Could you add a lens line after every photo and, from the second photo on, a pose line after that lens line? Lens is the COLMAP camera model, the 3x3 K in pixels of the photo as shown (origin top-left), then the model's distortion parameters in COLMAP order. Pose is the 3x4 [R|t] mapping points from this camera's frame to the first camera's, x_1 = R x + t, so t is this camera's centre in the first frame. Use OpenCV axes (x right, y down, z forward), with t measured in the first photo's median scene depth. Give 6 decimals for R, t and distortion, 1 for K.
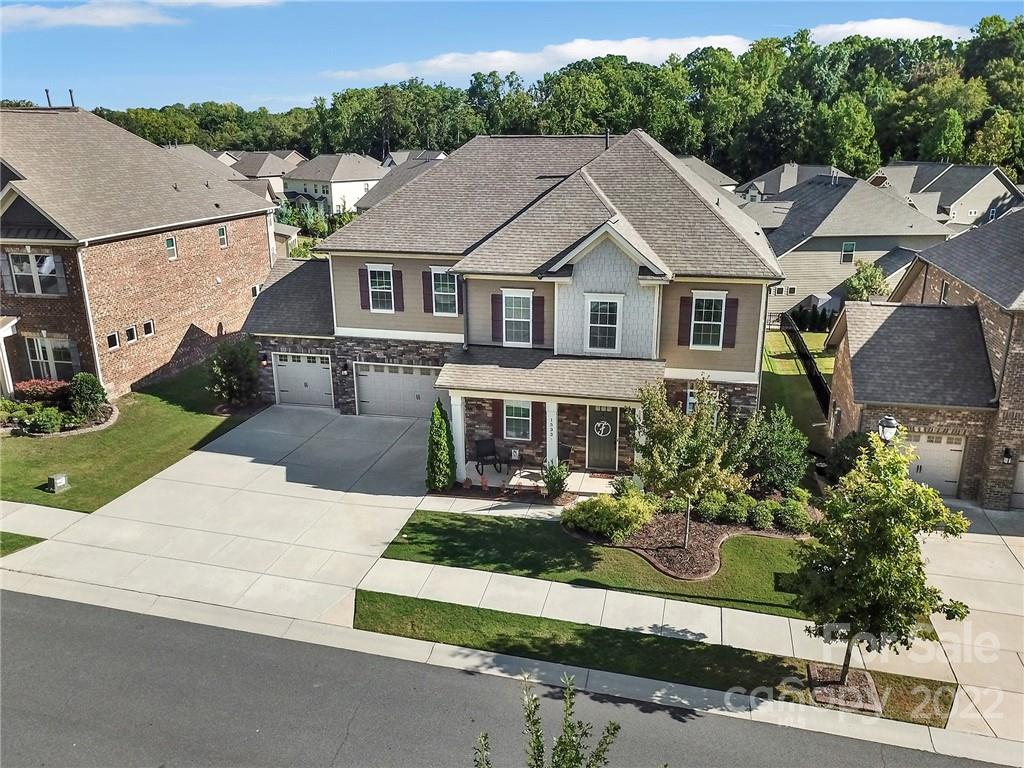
lens RADIAL K [[809.0, 0, 512.0], [0, 809.0, 400.8], [0, 0, 1]] dist [0.005383, -0.001721]
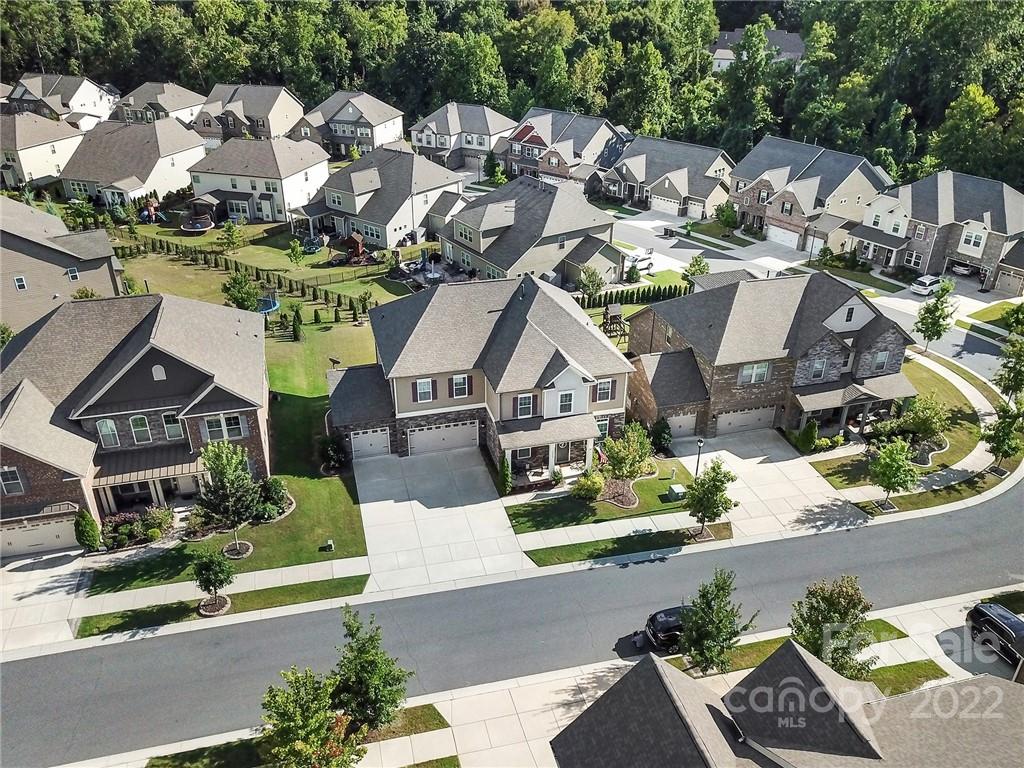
lens RADIAL K [[809.3, 0, 512.0], [0, 809.3, 384.0], [0, 0, 1]] dist [0.059834, -0.075953]
pose [[0.880290, -0.214309, 0.423274, -0.879402], [0.139199, 0.969566, 0.201410, -0.572193], [-0.453556, -0.118380, 0.883331, -0.813268]]
